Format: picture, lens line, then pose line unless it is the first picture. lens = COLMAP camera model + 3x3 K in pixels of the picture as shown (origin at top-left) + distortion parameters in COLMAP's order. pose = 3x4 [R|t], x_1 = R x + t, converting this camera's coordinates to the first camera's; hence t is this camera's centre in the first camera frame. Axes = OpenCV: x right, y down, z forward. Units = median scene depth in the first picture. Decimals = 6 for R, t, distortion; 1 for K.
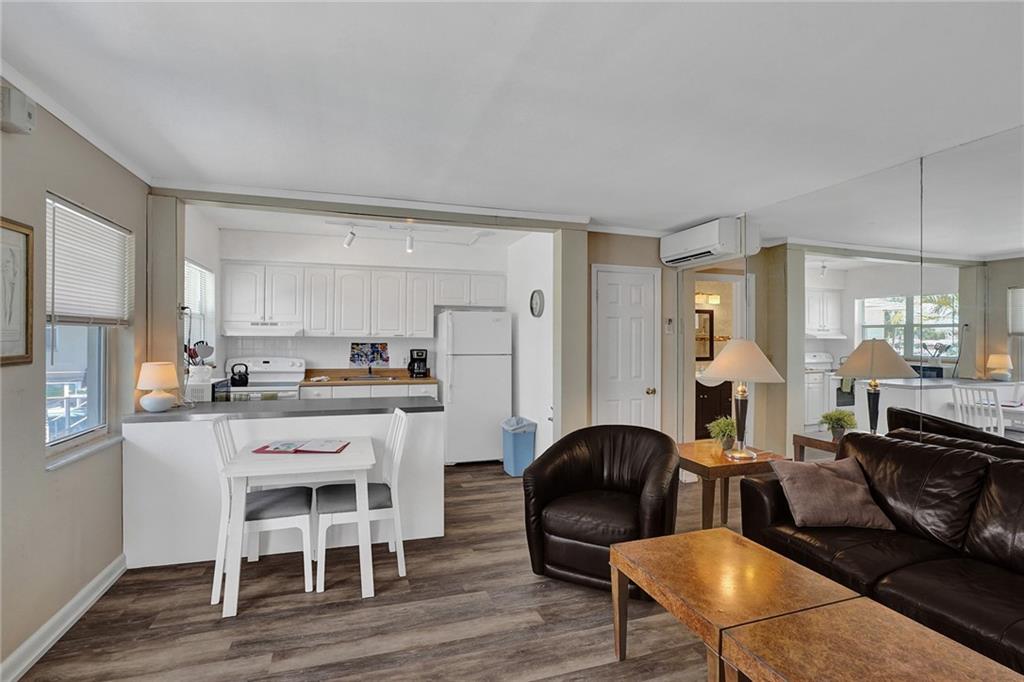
lens RADIAL K [[479.9, 0, 546.4], [0, 479.9, 334.3], [0, 0, 1]] dist [-0.001195, 0.023847]
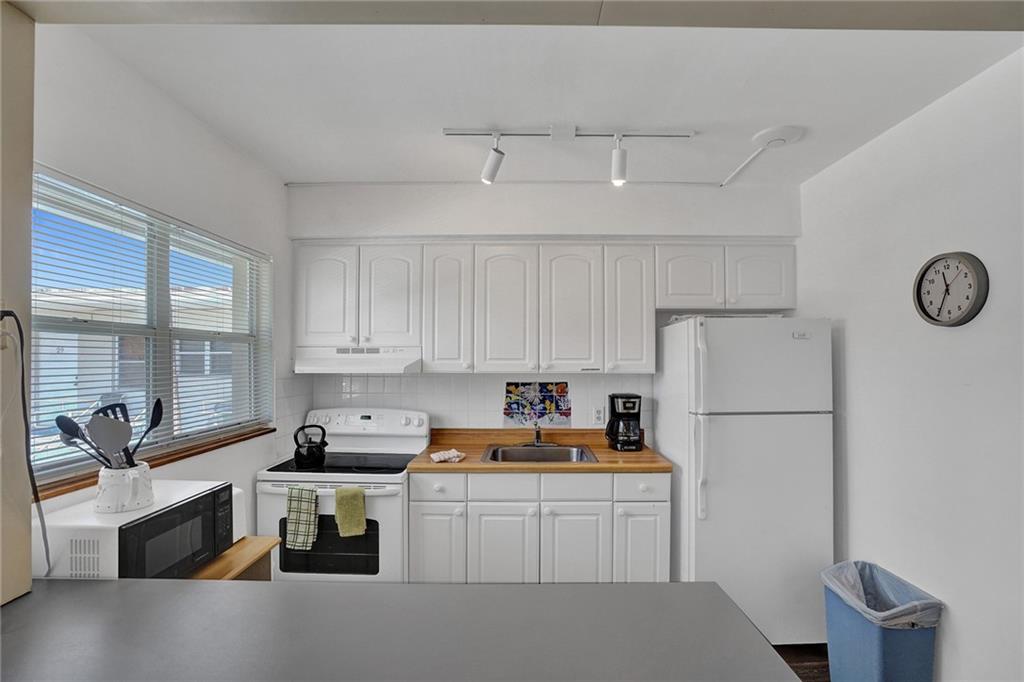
lens RADIAL K [[481.3, 0, 513.8], [0, 481.3, 337.2], [0, 0, 1]] dist [-0.067452, 0.024752]
pose [[0.917728, -0.019722, -0.396720, -0.177094], [0.006278, 0.999362, -0.035159, -0.014216], [0.397161, 0.029775, 0.917266, 0.492952]]
